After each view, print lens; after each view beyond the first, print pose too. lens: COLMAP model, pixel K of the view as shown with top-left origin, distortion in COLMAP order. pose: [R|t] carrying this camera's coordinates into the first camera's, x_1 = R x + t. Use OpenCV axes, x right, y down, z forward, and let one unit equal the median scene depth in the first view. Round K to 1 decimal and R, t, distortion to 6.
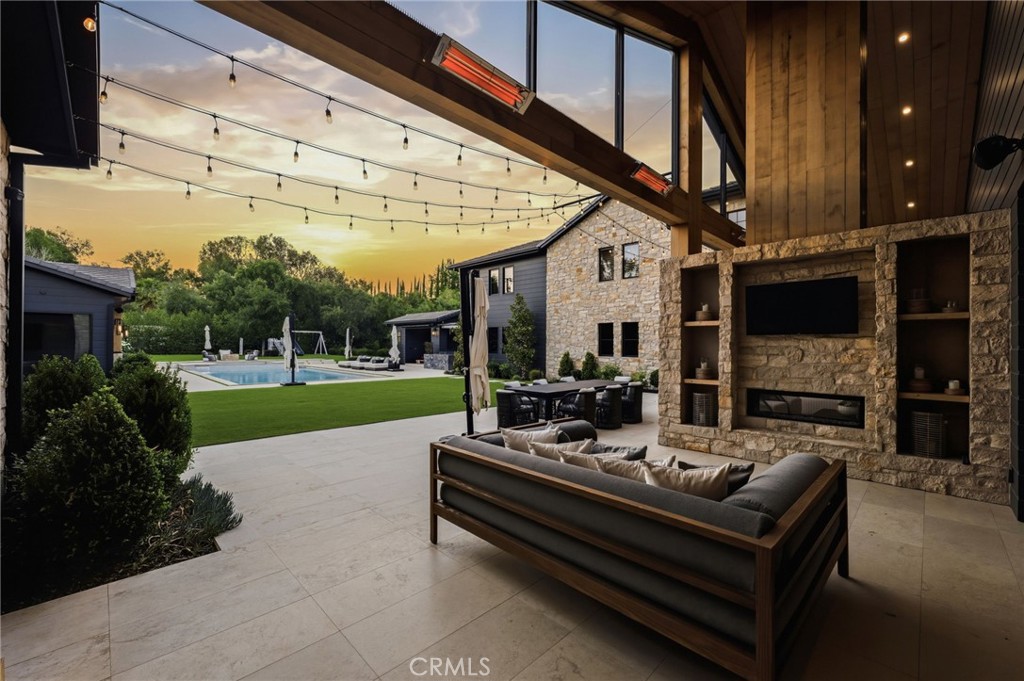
lens RADIAL K [[416.2, 0, 513.8], [0, 416.2, 344.2], [0, 0, 1]] dist [-0.001800, 0.000149]
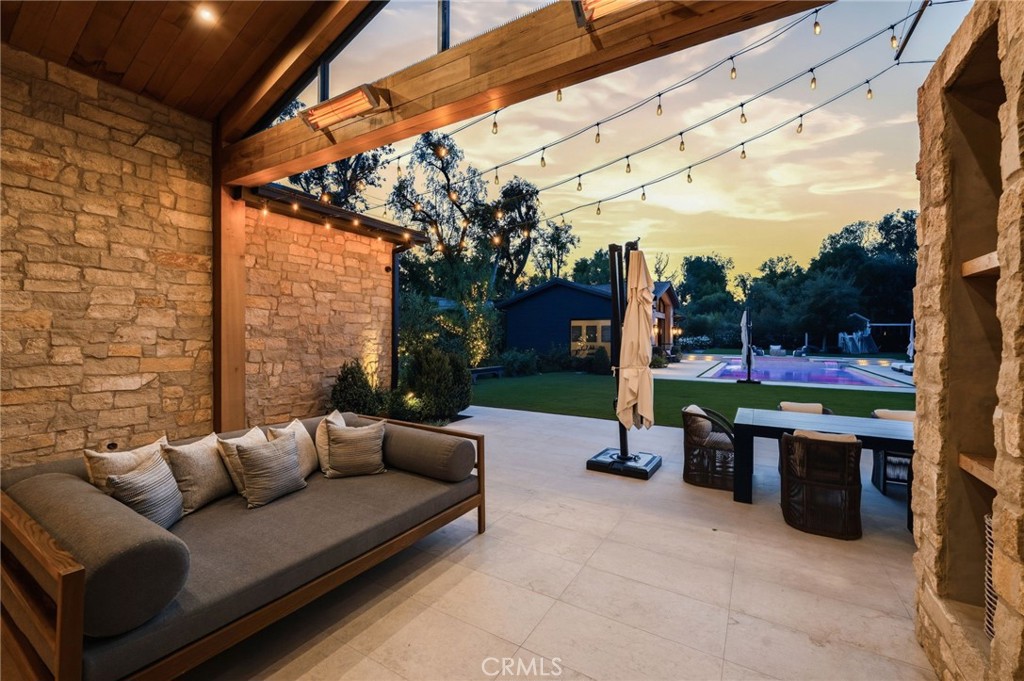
lens RADIAL K [[416.2, 0, 513.3], [0, 416.2, 337.2], [0, 0, 1]] dist [-0.001800, 0.000149]
pose [[0.257647, -0.004945, -0.966226, 0.094295], [-0.000780, 0.999986, -0.005326, -0.000032], [0.966239, 0.002126, 0.257640, 0.093683]]
